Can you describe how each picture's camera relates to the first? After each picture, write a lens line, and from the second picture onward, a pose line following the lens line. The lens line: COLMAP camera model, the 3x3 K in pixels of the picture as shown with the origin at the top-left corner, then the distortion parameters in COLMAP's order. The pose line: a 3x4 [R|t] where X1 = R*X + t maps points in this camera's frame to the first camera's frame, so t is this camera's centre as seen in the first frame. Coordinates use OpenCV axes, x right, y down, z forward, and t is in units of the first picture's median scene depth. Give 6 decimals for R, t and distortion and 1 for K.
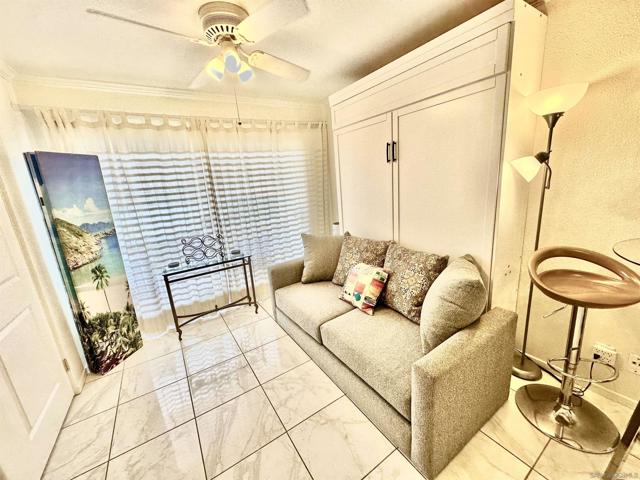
lens RADIAL K [[253.7, 0, 320.0], [0, 253.7, 240.0], [0, 0, 1]] dist [0.000428, 0.000247]
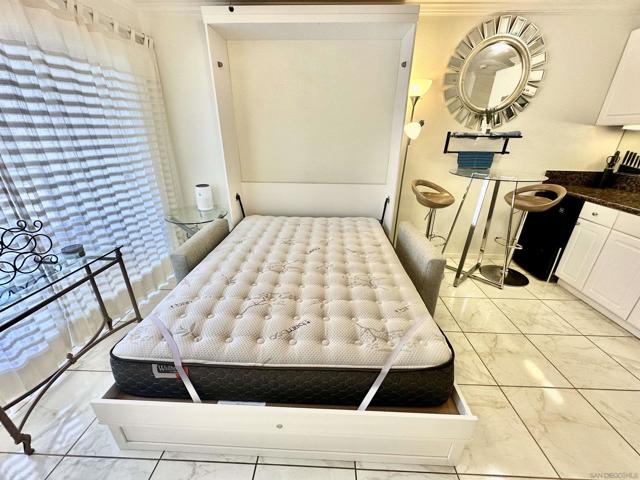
lens RADIAL K [[253.7, 0, 320.0], [0, 253.7, 240.0], [0, 0, 1]] dist [0.000428, 0.000247]
pose [[0.573498, -0.239392, 0.783449, -0.750347], [0.142587, 0.970922, 0.192301, -0.001239], [-0.806703, 0.001425, 0.590956, 0.425690]]
